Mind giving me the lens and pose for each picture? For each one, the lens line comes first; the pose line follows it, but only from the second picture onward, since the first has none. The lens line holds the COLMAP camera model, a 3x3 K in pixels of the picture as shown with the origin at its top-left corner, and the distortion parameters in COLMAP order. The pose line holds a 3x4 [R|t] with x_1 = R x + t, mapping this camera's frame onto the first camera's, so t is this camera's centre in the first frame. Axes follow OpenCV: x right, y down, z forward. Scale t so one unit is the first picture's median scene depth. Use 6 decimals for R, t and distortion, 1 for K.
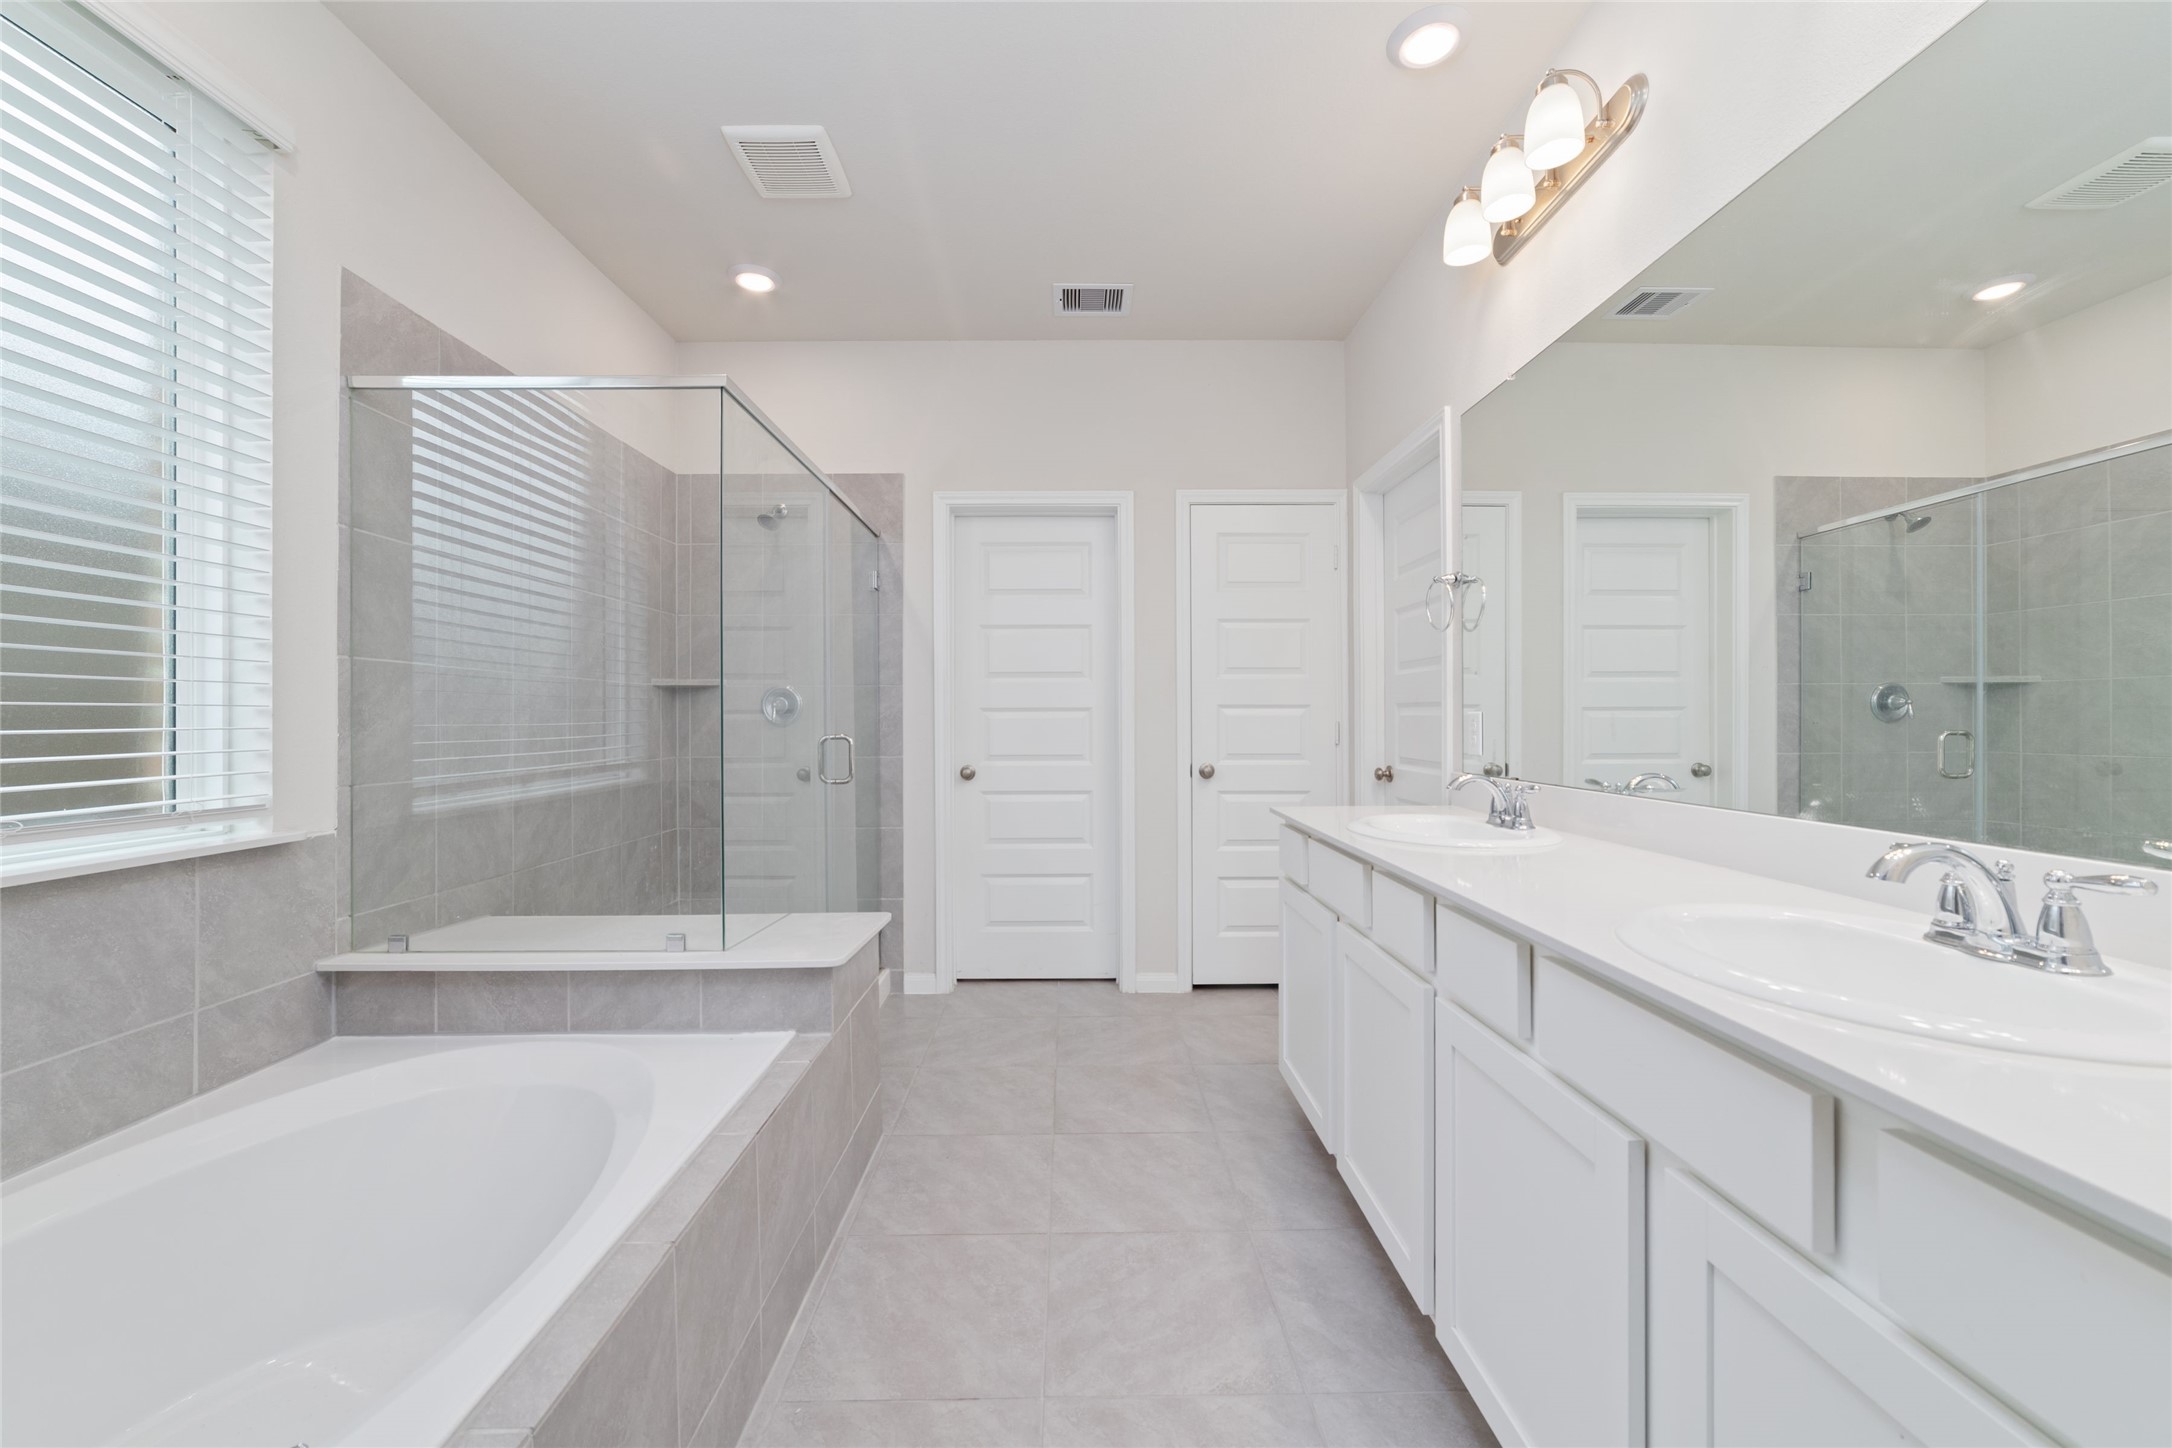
lens RADIAL K [[859.9, 0, 1090.3], [0, 859.9, 703.6], [0, 0, 1]] dist [-0.008599, 0.004363]
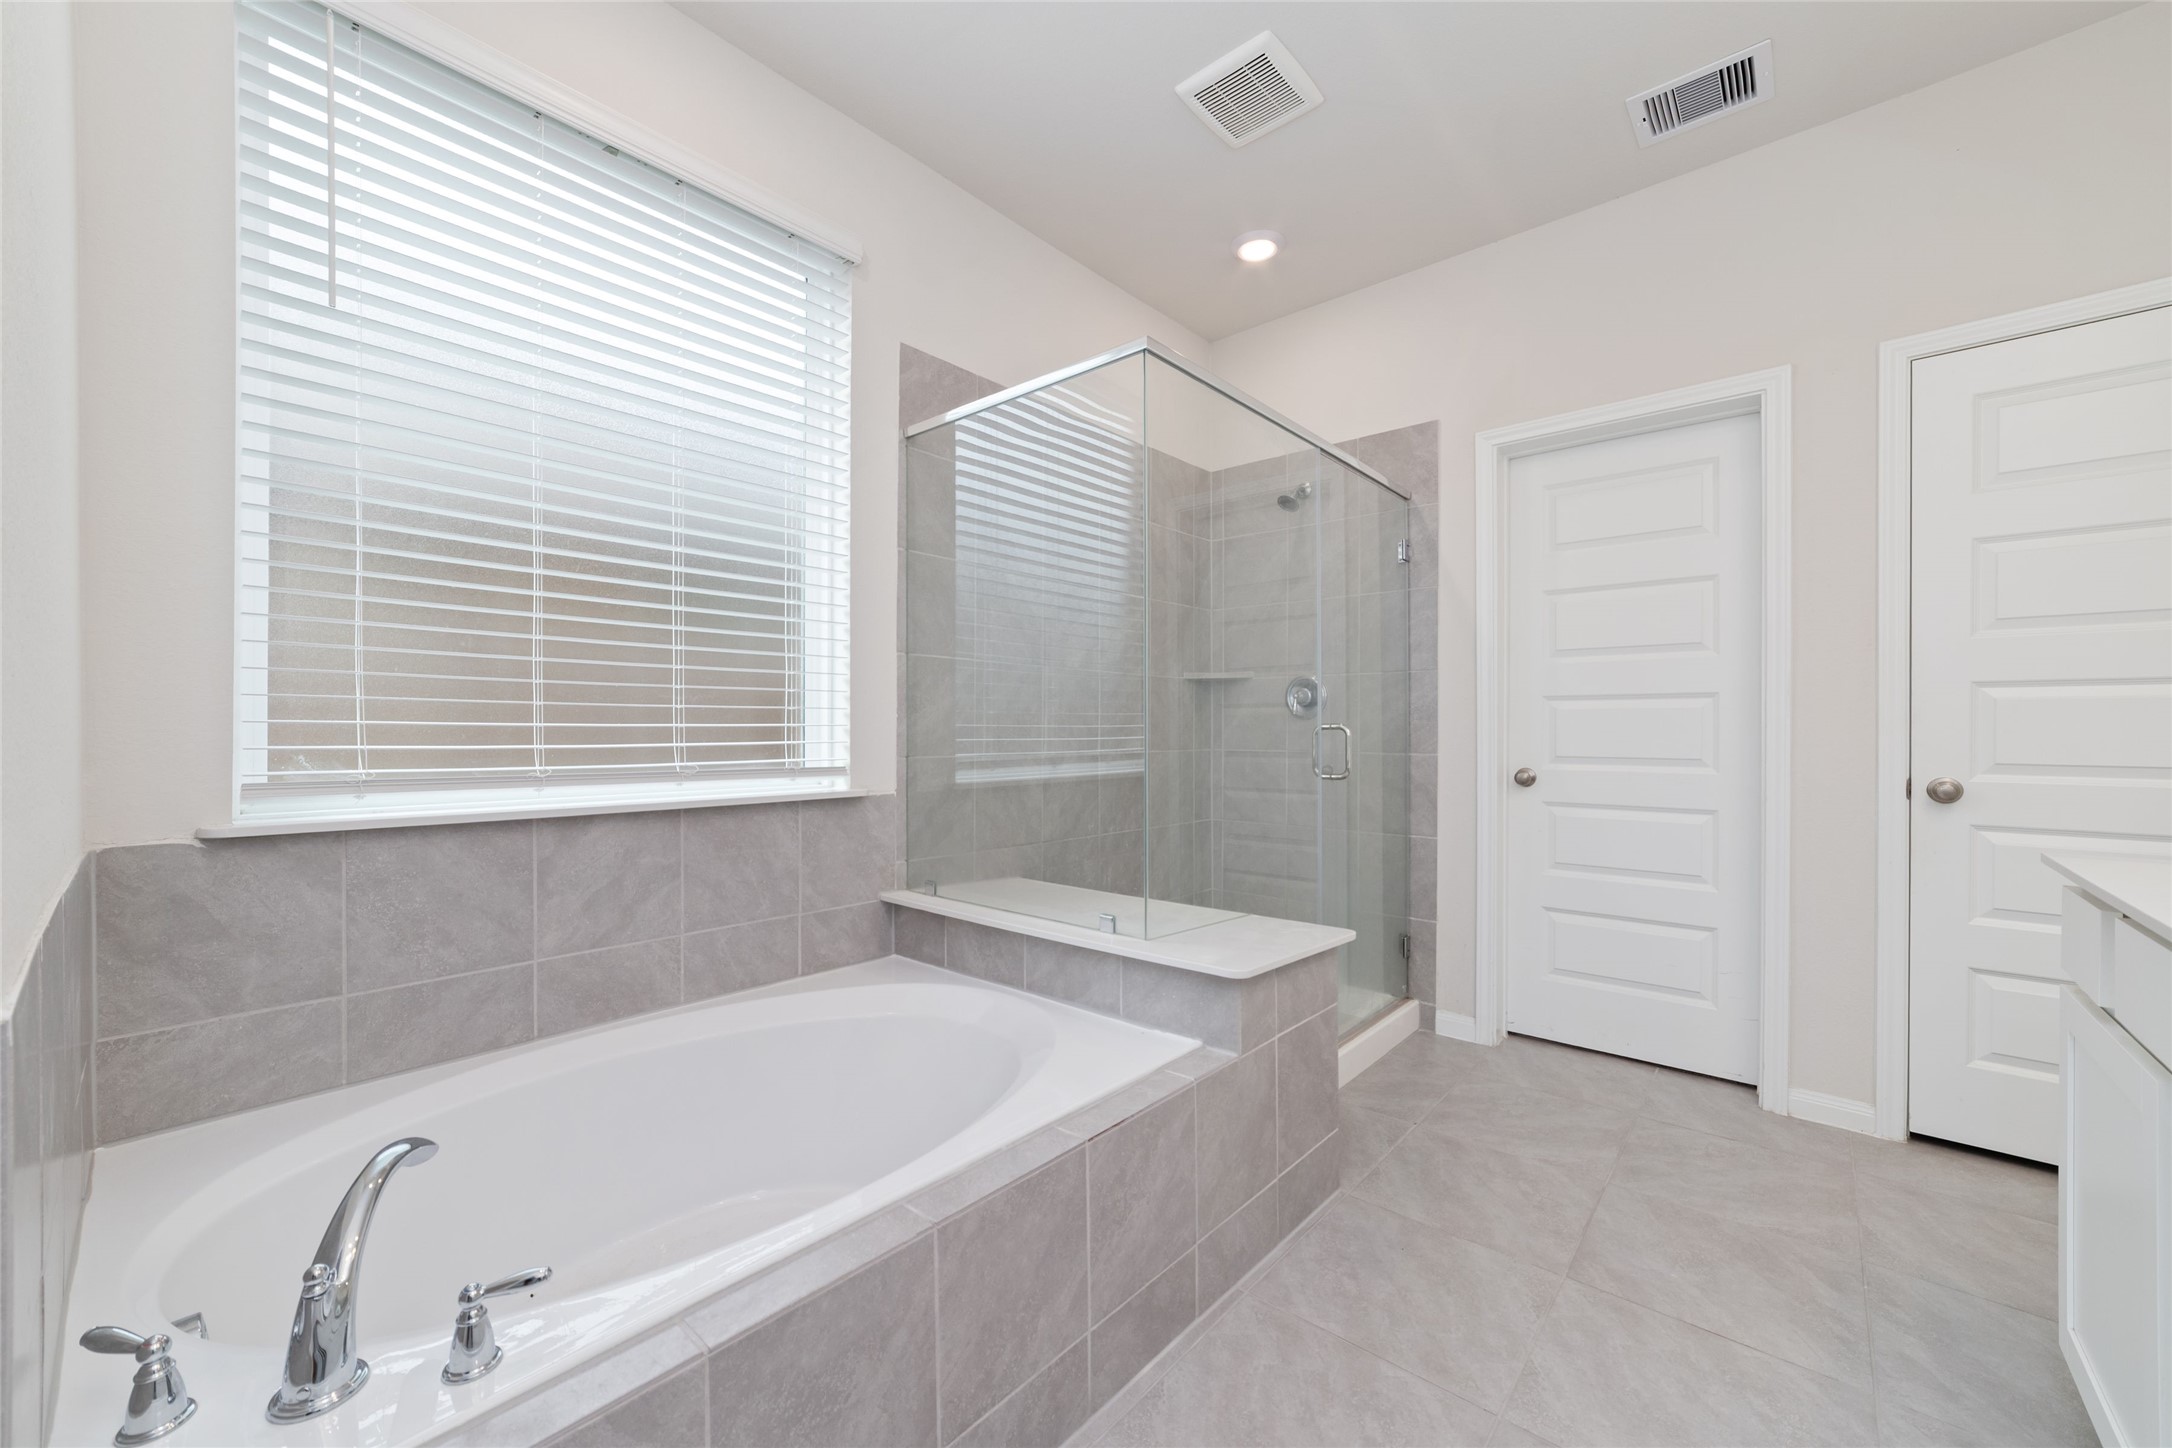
lens RADIAL K [[859.9, 0, 1076.5], [0, 859.9, 722.9], [0, 0, 1]] dist [-0.008599, 0.004363]
pose [[0.736607, 0.000764, -0.676321, 0.129045], [0.006369, 0.999947, 0.008066, 0.029850], [0.676291, -0.010249, 0.736563, 0.190077]]
